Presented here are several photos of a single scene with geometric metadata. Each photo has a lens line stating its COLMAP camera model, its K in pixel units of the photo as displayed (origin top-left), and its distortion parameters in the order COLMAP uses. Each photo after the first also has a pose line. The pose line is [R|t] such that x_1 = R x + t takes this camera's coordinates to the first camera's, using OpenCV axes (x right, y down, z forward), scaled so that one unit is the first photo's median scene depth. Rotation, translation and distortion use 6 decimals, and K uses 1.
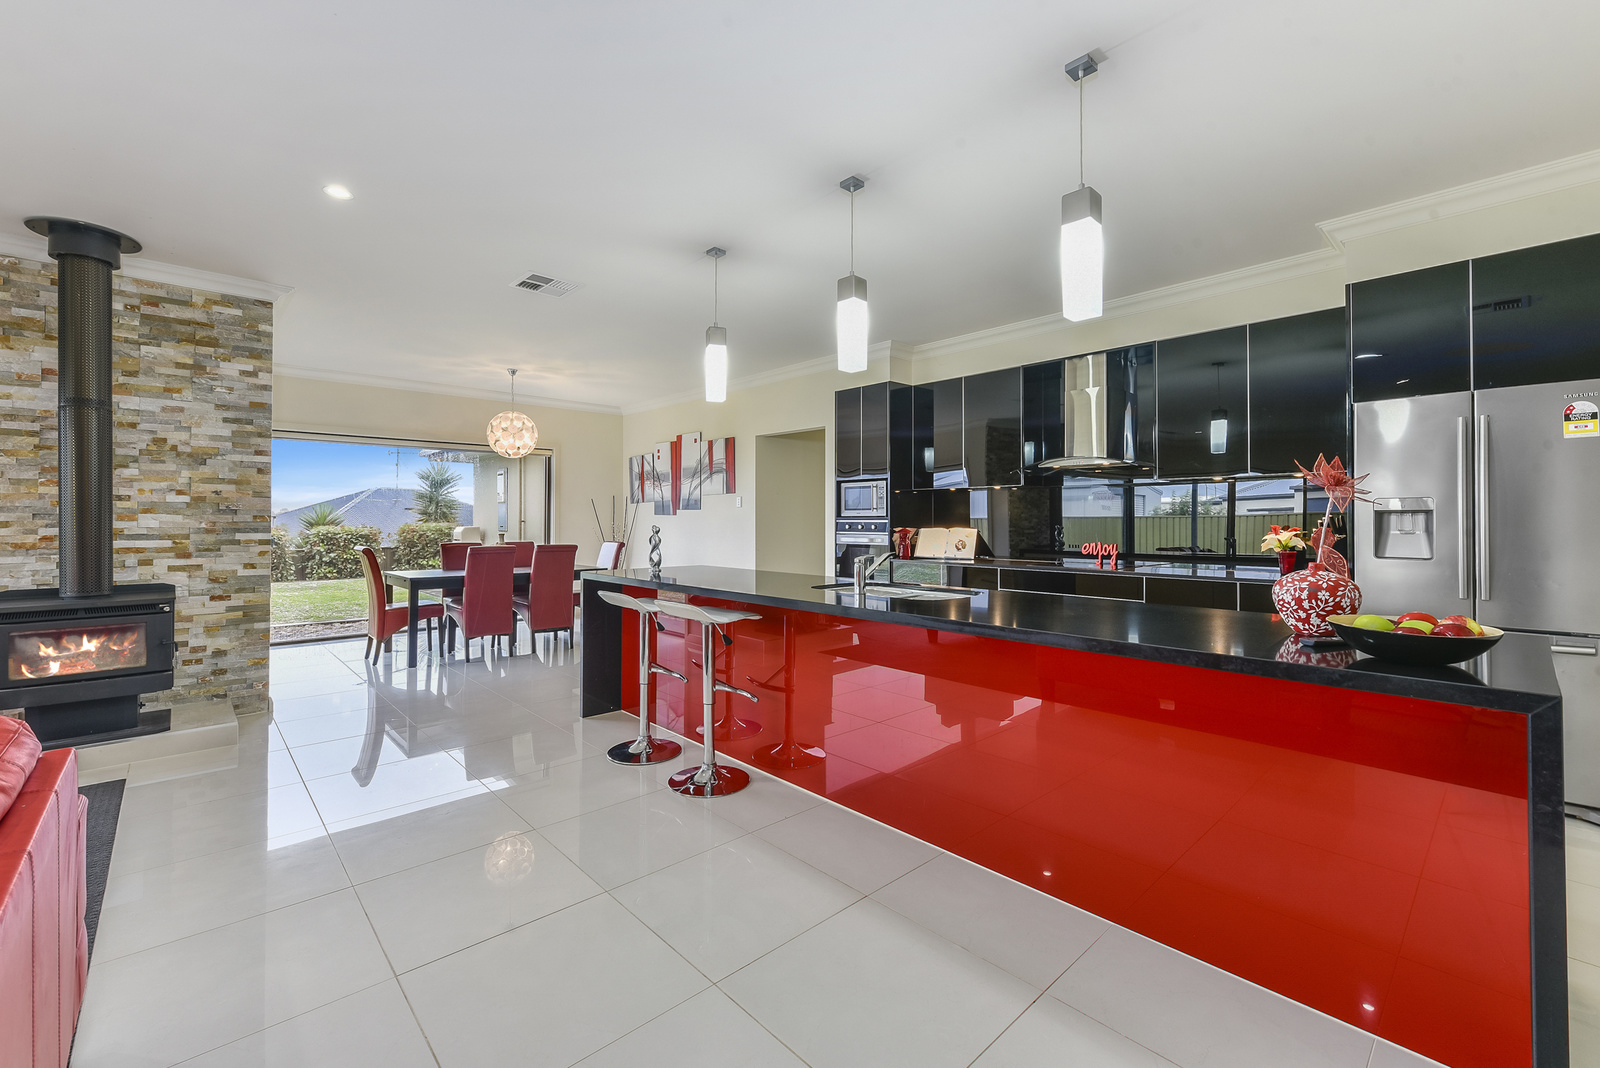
lens RADIAL K [[665.1, 0, 799.4], [0, 665.1, 519.8], [0, 0, 1]] dist [0.001780, 0.000278]
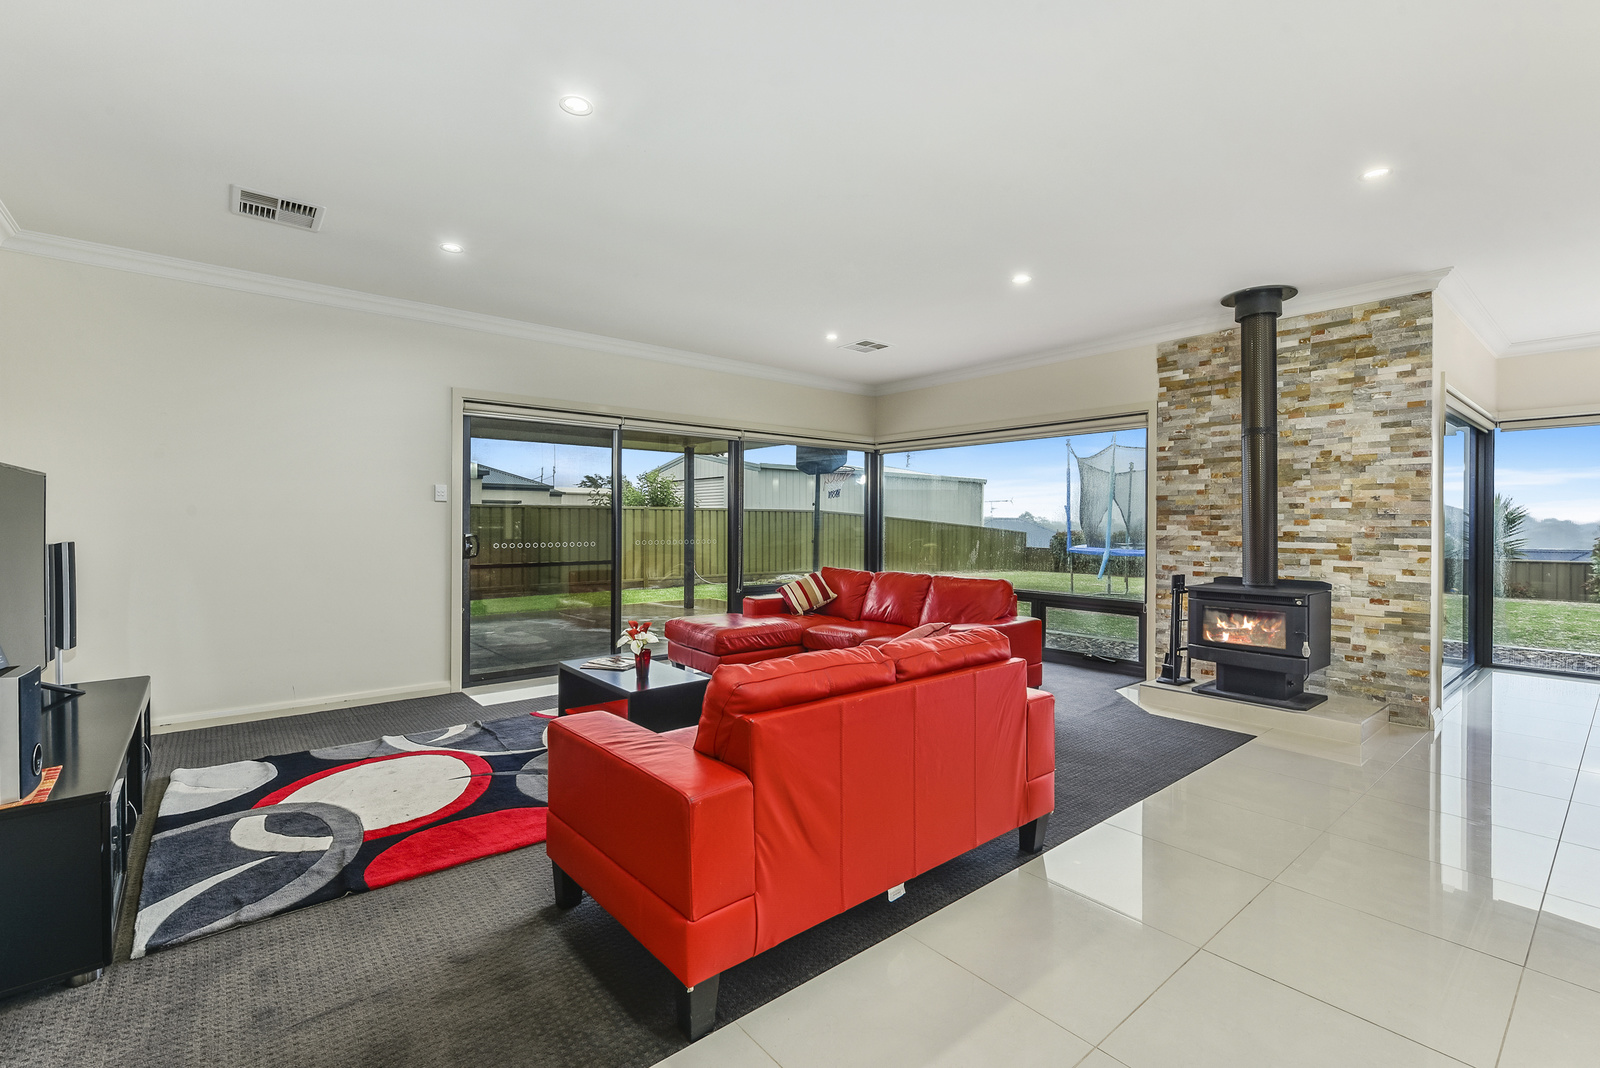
lens RADIAL K [[698.9, 0, 798.1], [0, 698.9, 534.0], [0, 0, 1]] dist [-0.035427, -0.000362]
pose [[-0.059619, 0.010720, -0.998164, 0.224775], [0.000389, 0.999943, 0.010716, 0.003099], [0.998221, 0.000250, -0.059619, 0.186551]]
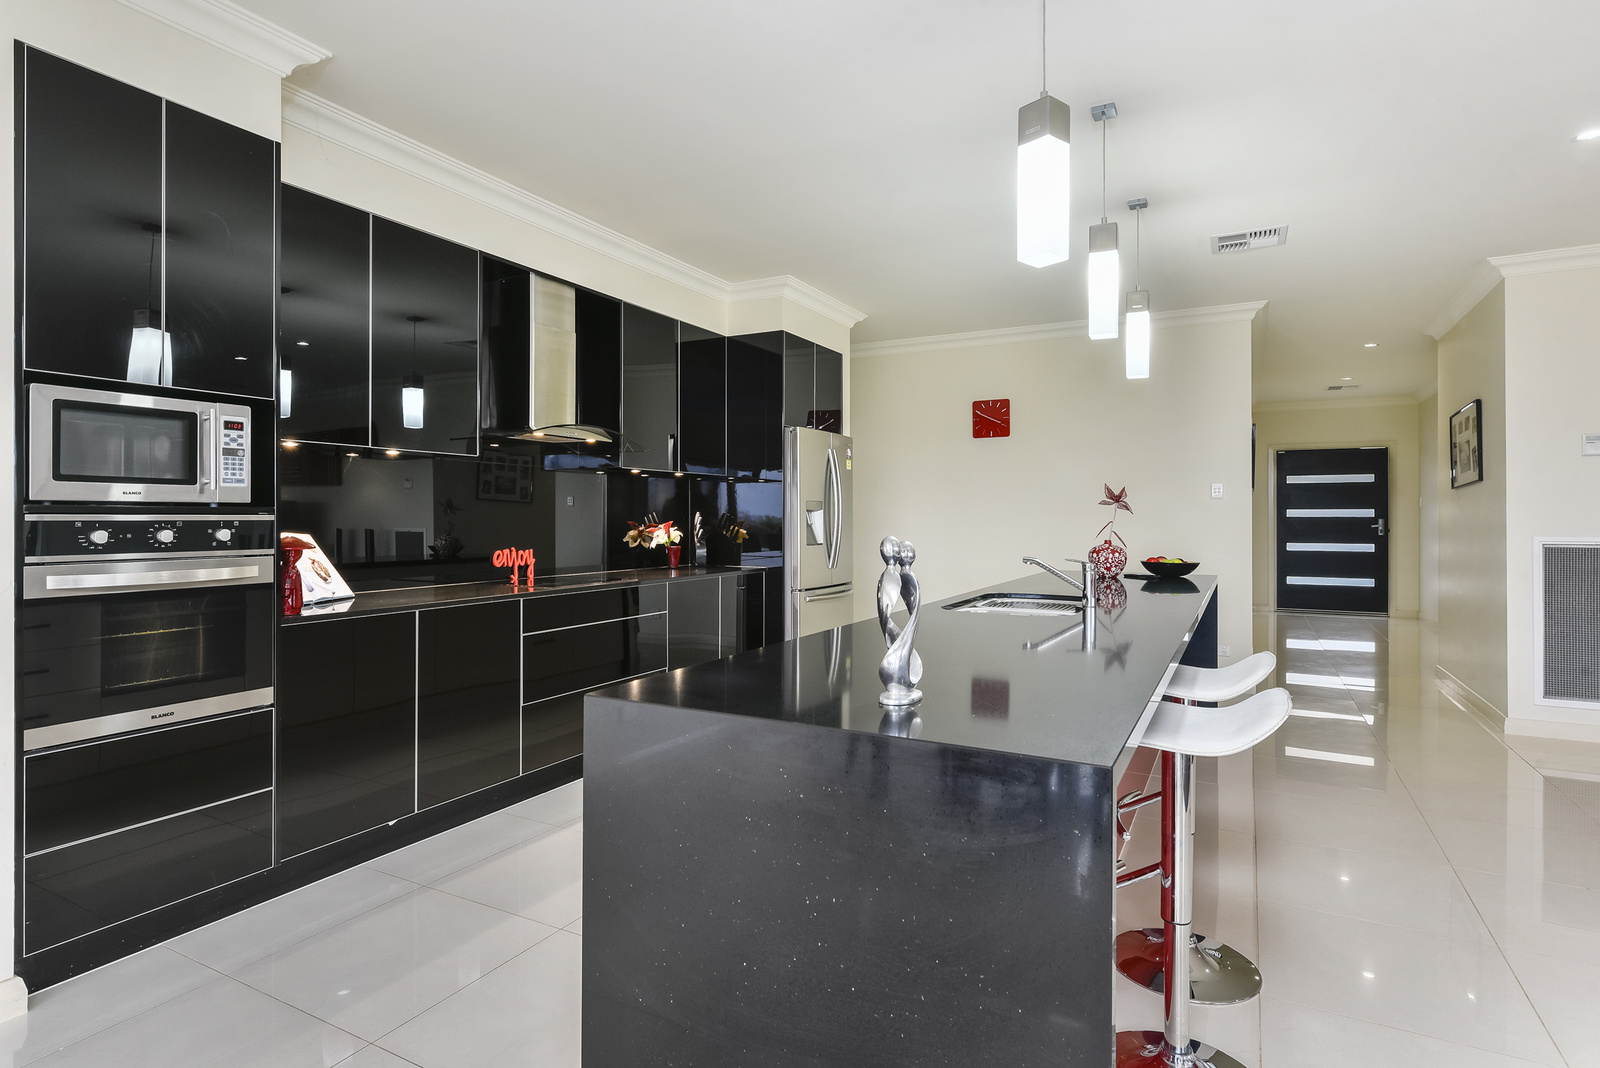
lens RADIAL K [[831.4, 0, 796.0], [0, 831.4, 518.6], [0, 0, 1]] dist [0.011703, 0.000495]
pose [[-0.314716, -0.002713, 0.949182, -0.602587], [-0.005982, 0.999982, 0.000875, -0.000168], [-0.949167, -0.005402, -0.314726, 1.229167]]
